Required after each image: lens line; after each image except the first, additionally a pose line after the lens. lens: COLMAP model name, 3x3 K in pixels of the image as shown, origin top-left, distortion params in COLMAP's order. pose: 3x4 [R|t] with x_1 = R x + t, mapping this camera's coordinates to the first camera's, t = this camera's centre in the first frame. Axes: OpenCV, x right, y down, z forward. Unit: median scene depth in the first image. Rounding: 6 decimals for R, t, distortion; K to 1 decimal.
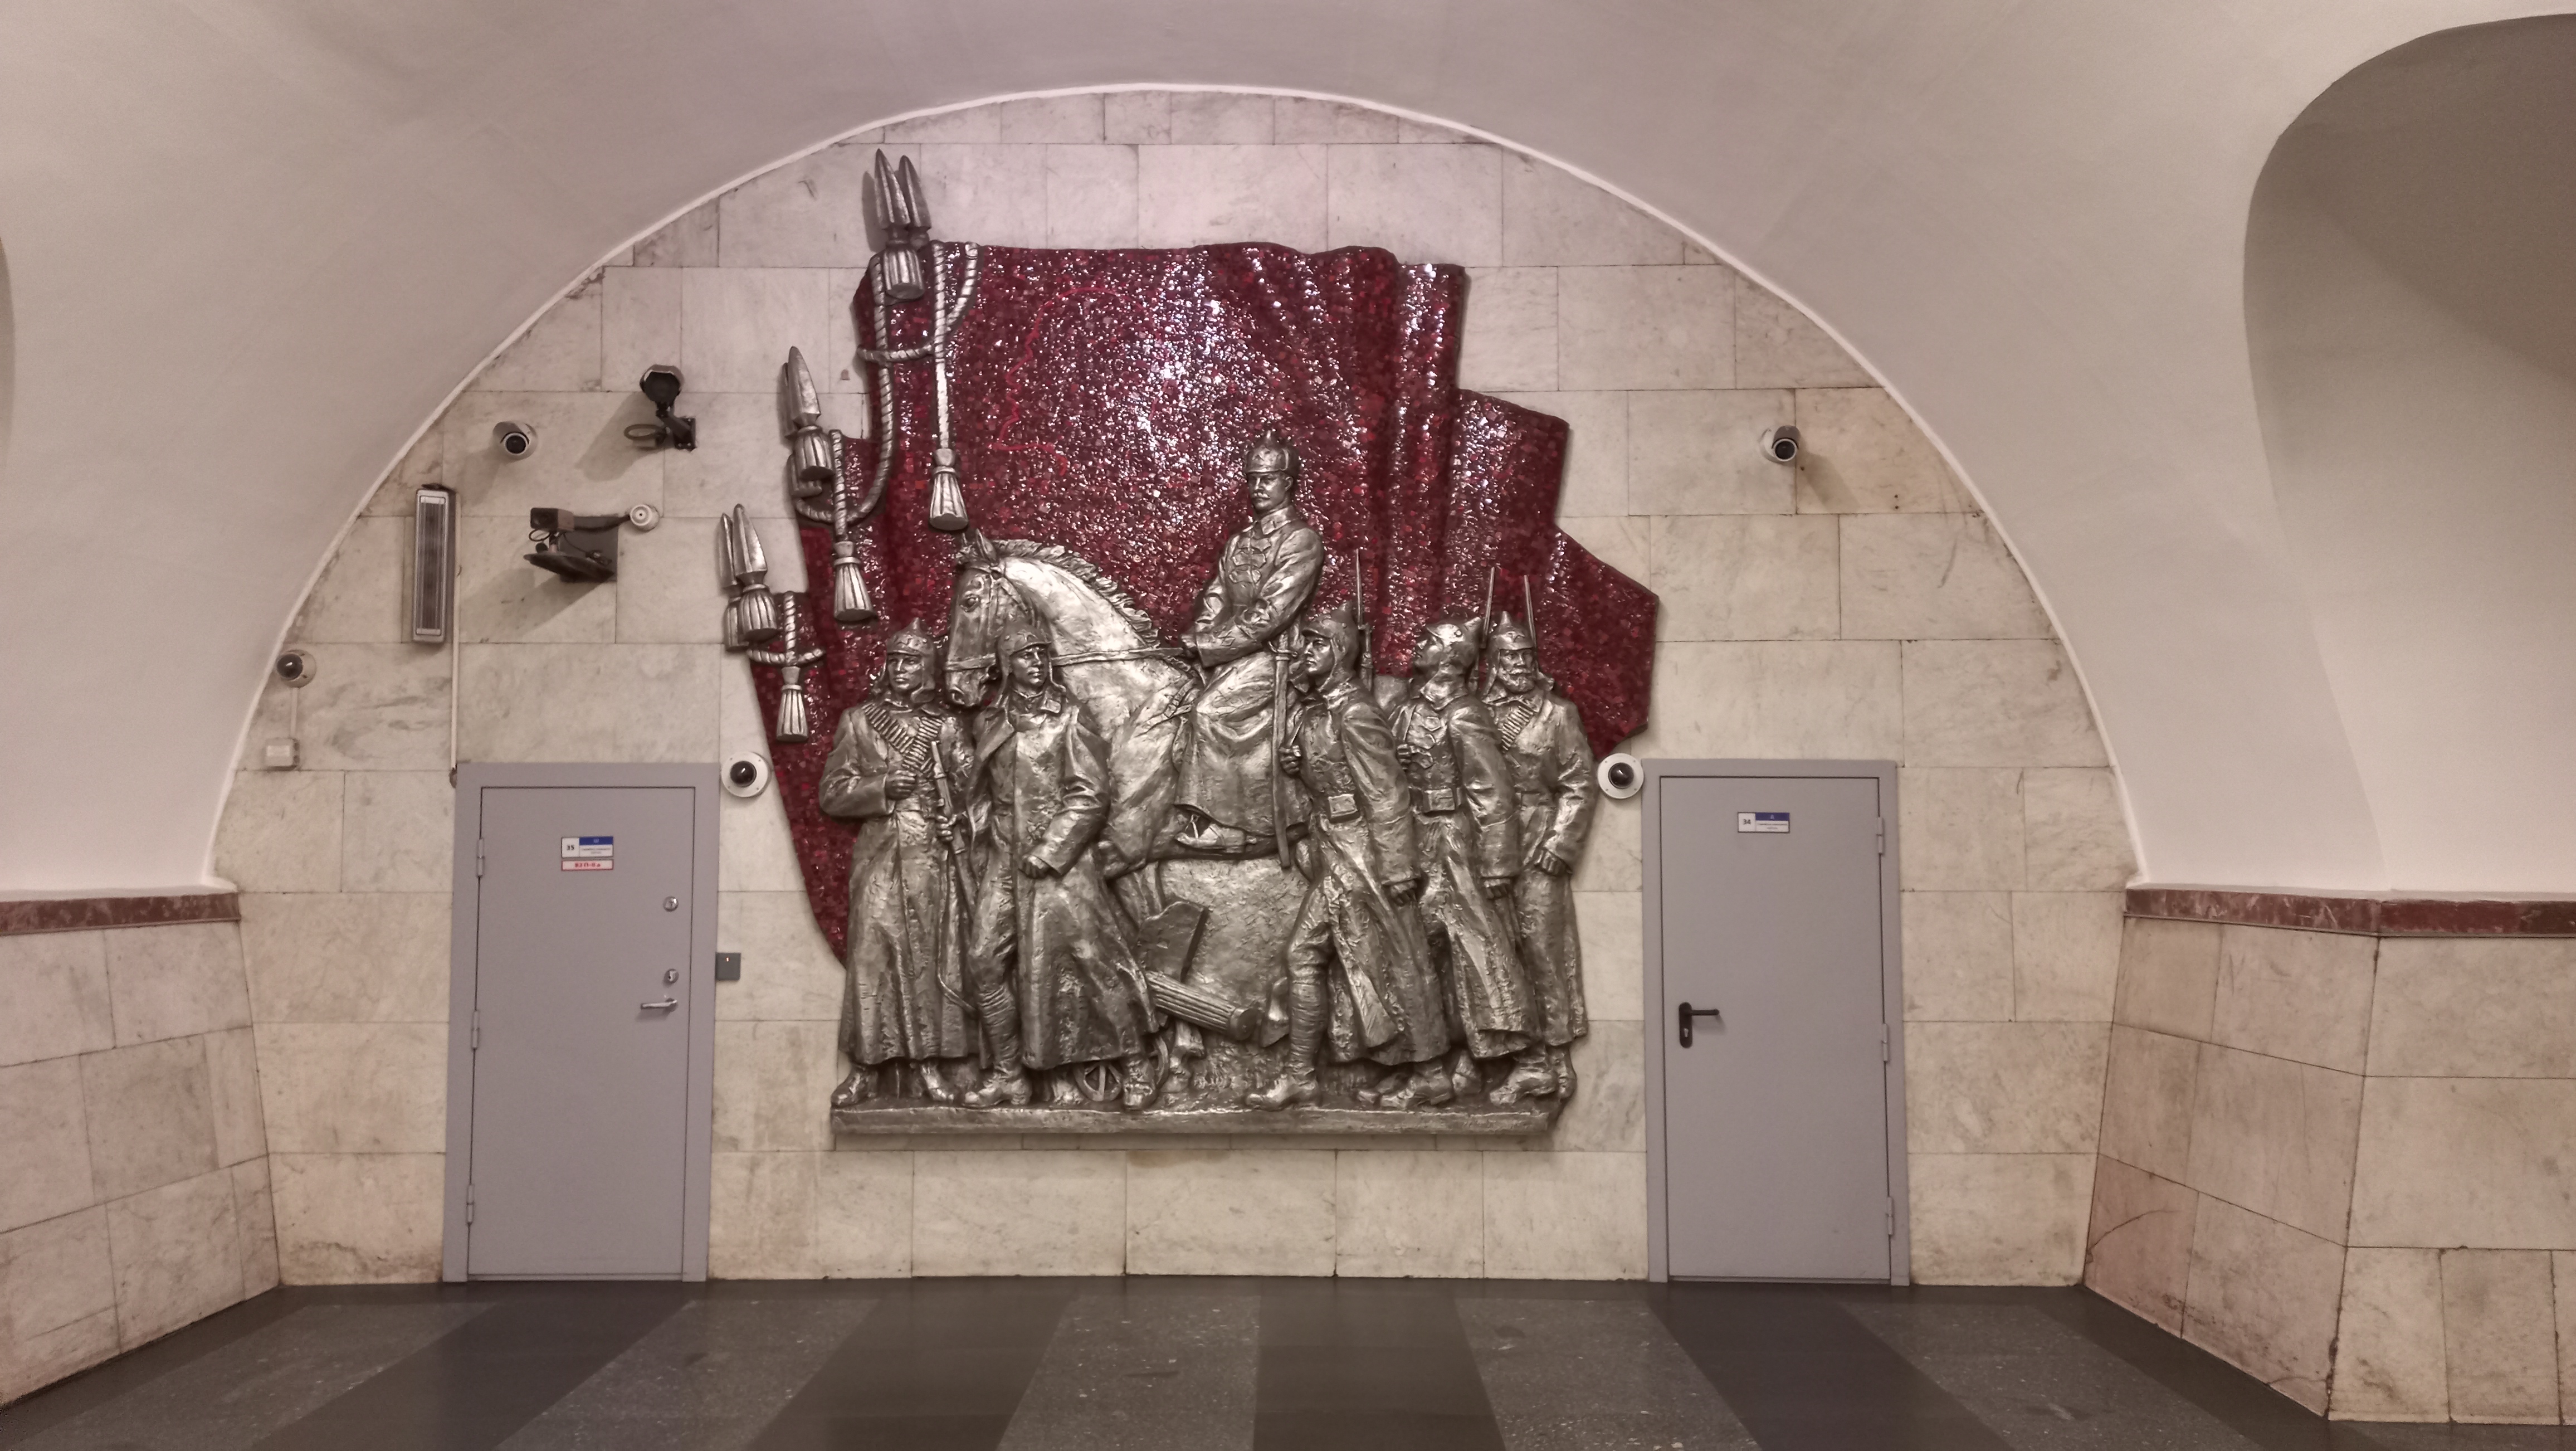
lens RADIAL K [[2143.2, 0, 1279.2], [0, 2143.2, 681.8], [0, 0, 1]] dist [0.075647, -0.032056]
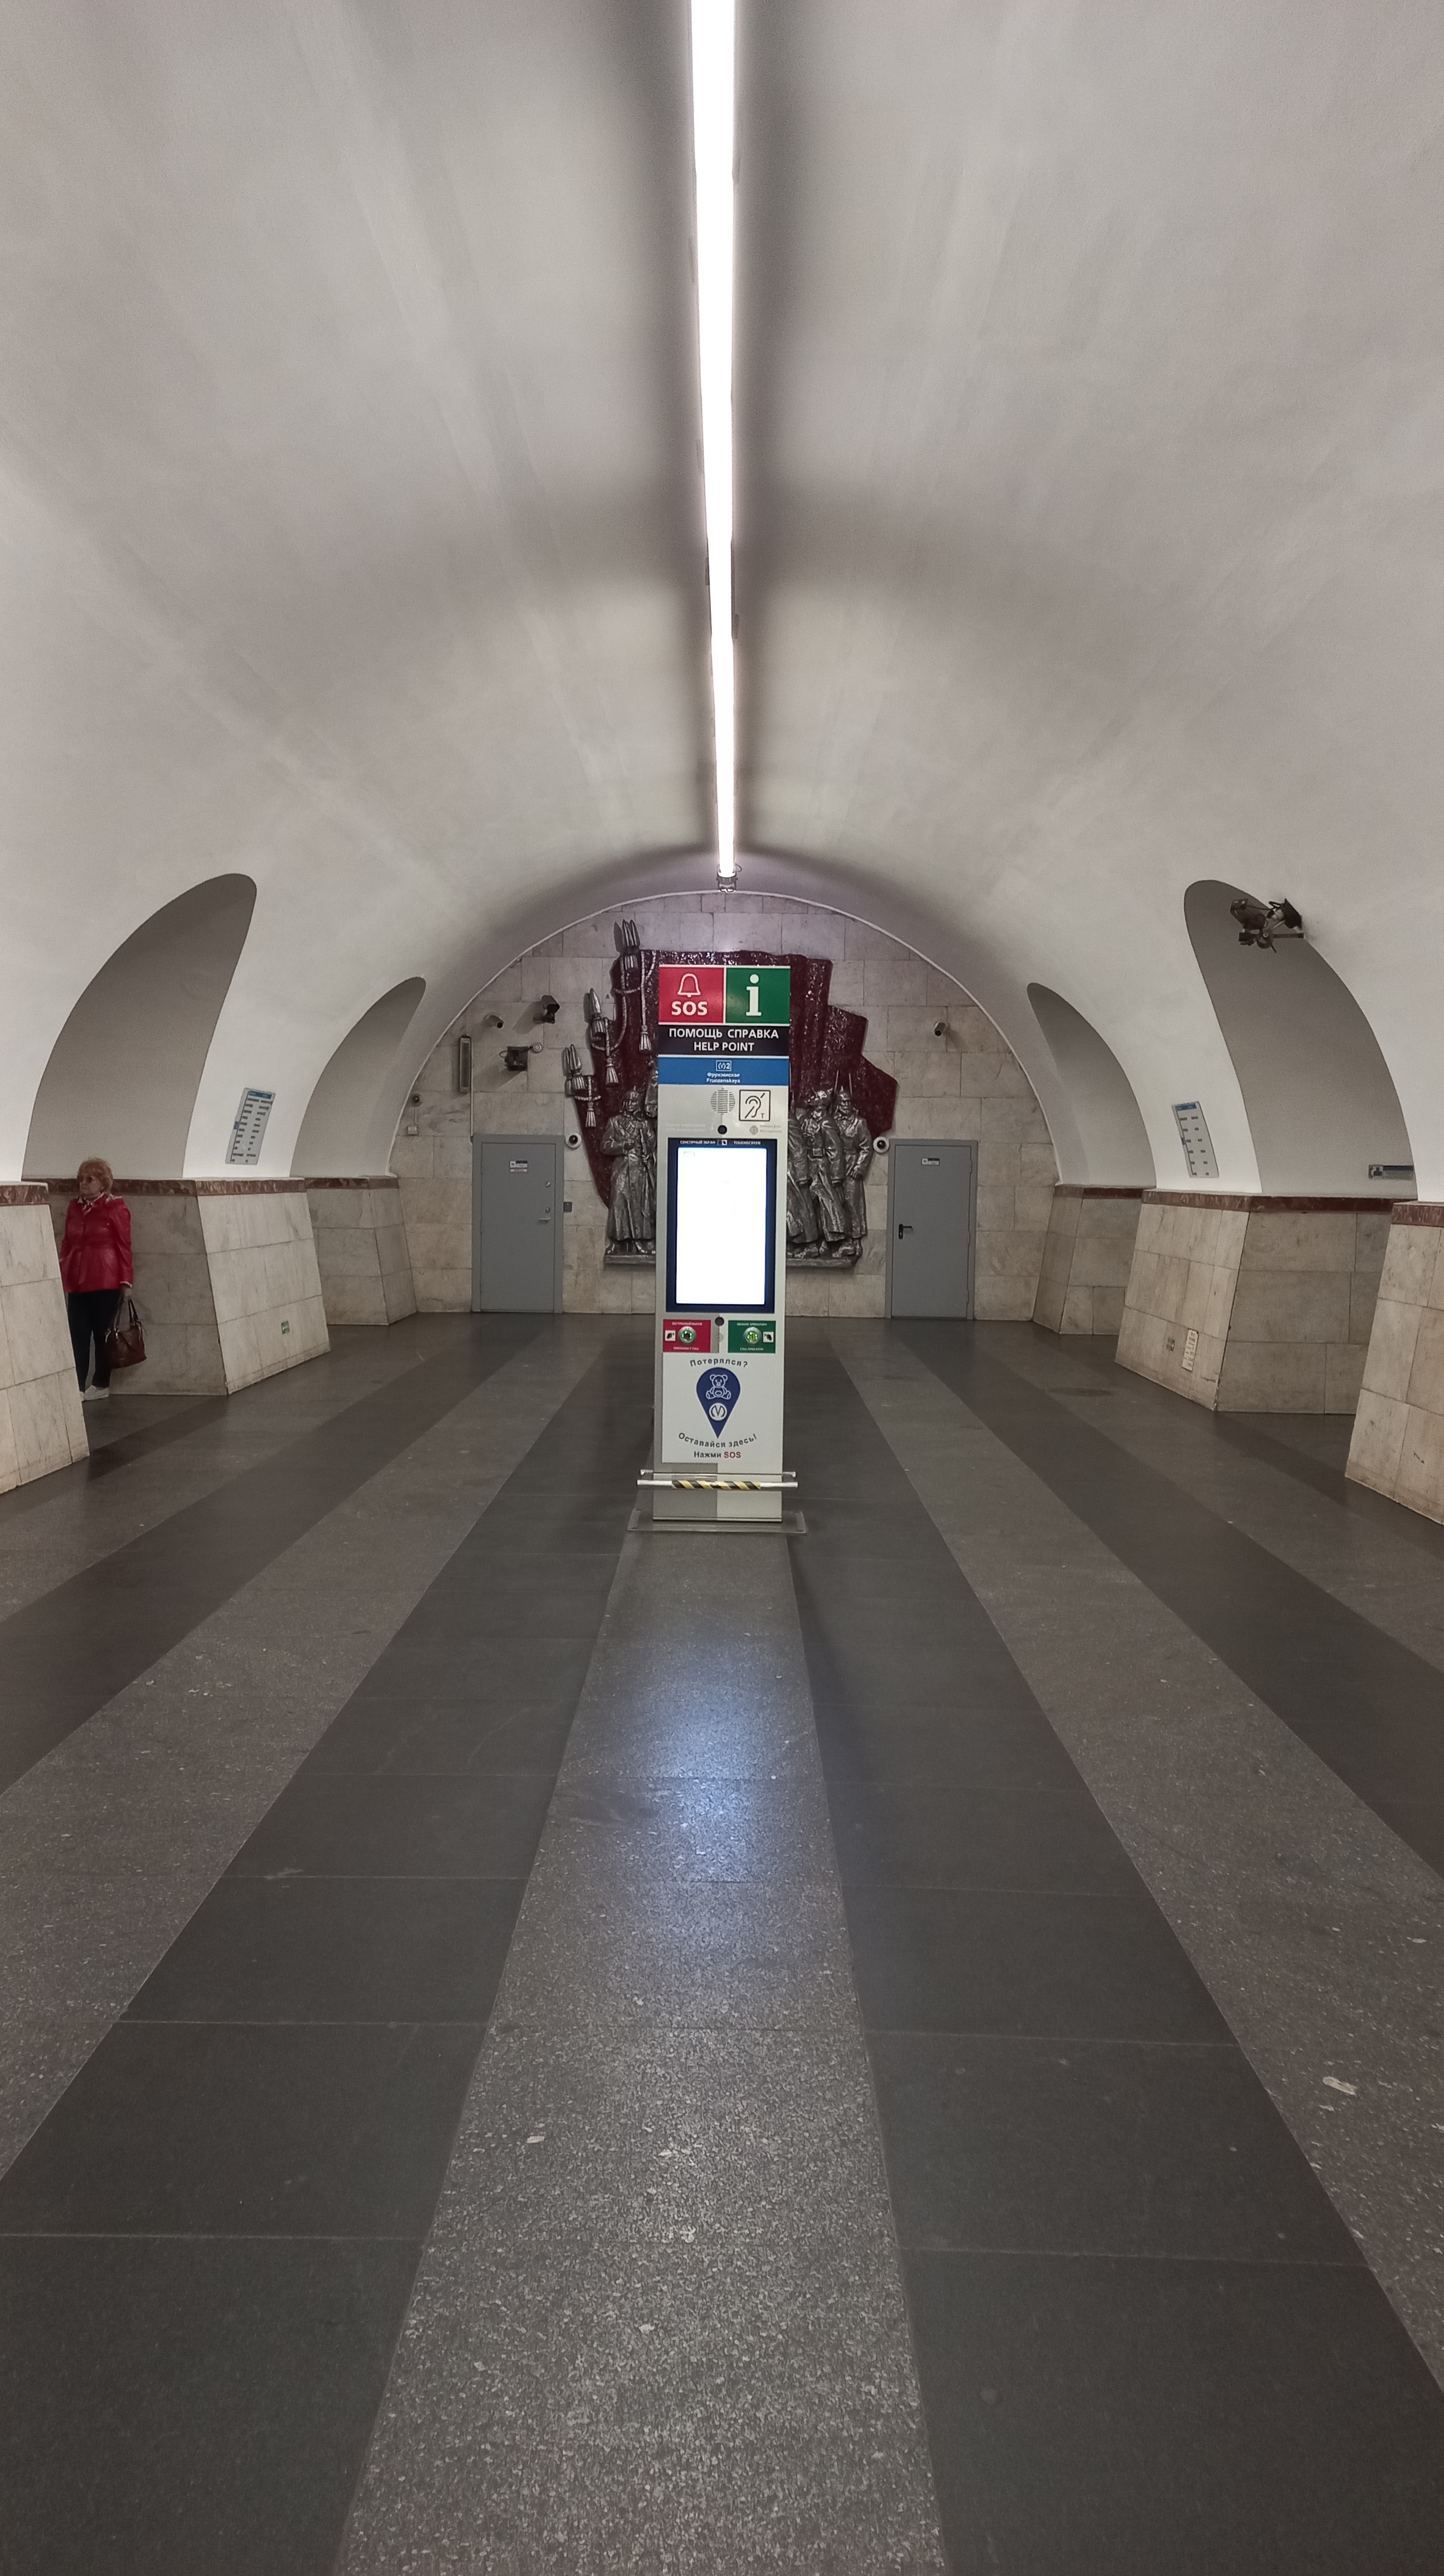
lens RADIAL K [[2143.0, 0, 659.2], [0, 2143.0, 1288.0], [0, 0, 1]] dist [0.075647, -0.032056]
pose [[0.997276, 0.017630, -0.071623, 0.072170], [-0.007840, 0.990851, 0.134735, -0.147298], [0.073343, -0.133806, 0.988290, -1.842739]]
